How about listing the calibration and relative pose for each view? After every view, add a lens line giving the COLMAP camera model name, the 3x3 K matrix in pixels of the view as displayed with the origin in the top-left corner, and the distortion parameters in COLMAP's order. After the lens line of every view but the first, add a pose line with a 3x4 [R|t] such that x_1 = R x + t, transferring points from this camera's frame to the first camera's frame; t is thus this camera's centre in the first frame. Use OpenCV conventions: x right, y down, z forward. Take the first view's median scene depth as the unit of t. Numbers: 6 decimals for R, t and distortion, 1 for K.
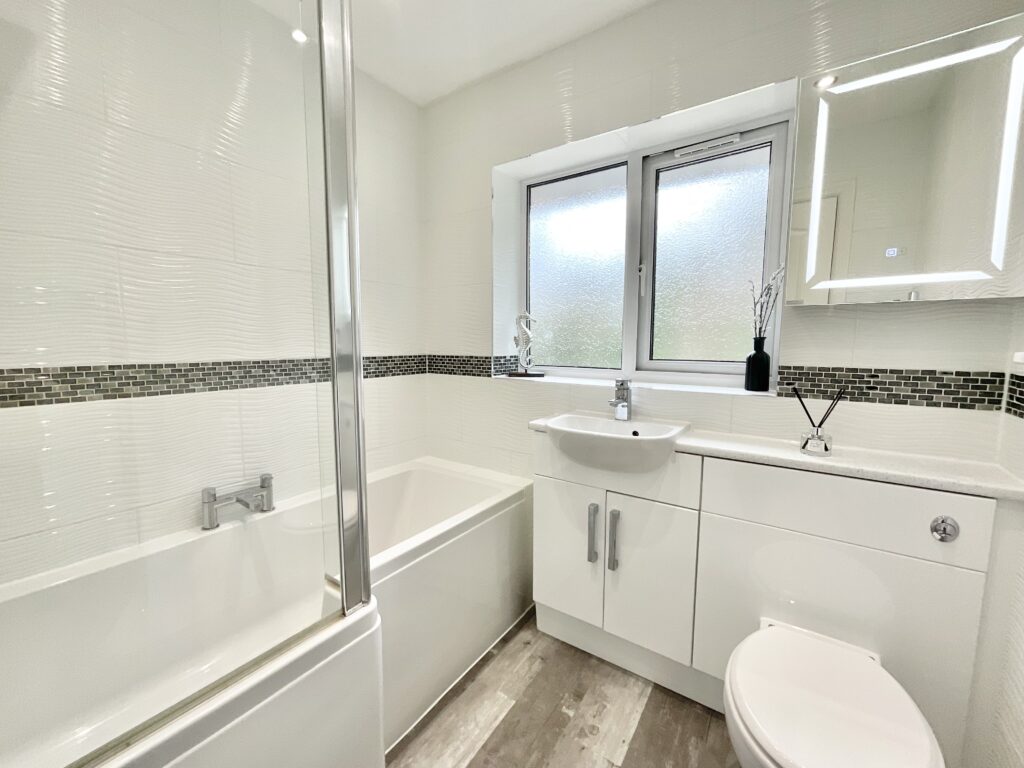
lens RADIAL K [[423.9, 0, 512.0], [0, 423.9, 384.0], [0, 0, 1]] dist [0.066229, -0.000008]
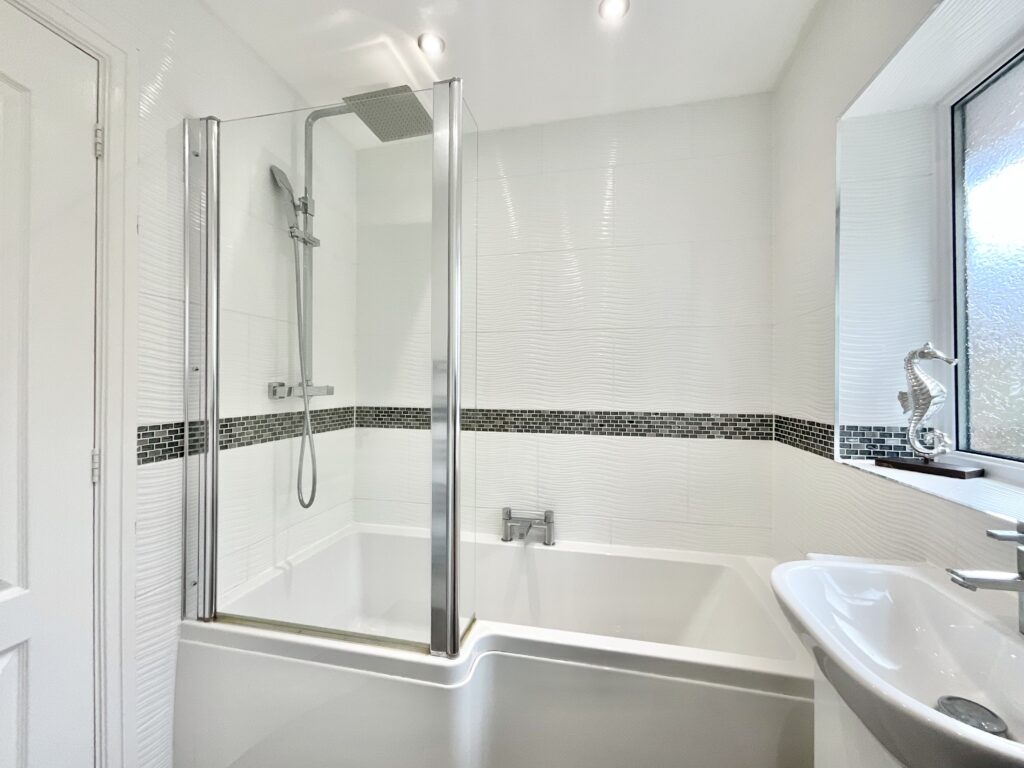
lens RADIAL K [[416.1, 0, 511.4], [0, 416.1, 385.5], [0, 0, 1]] dist [-0.021326, 0.016252]
pose [[0.387269, -0.004411, -0.921956, 0.389461], [-0.106899, 0.993029, -0.049654, -0.052334], [0.915749, 0.117785, 0.384098, 0.457002]]
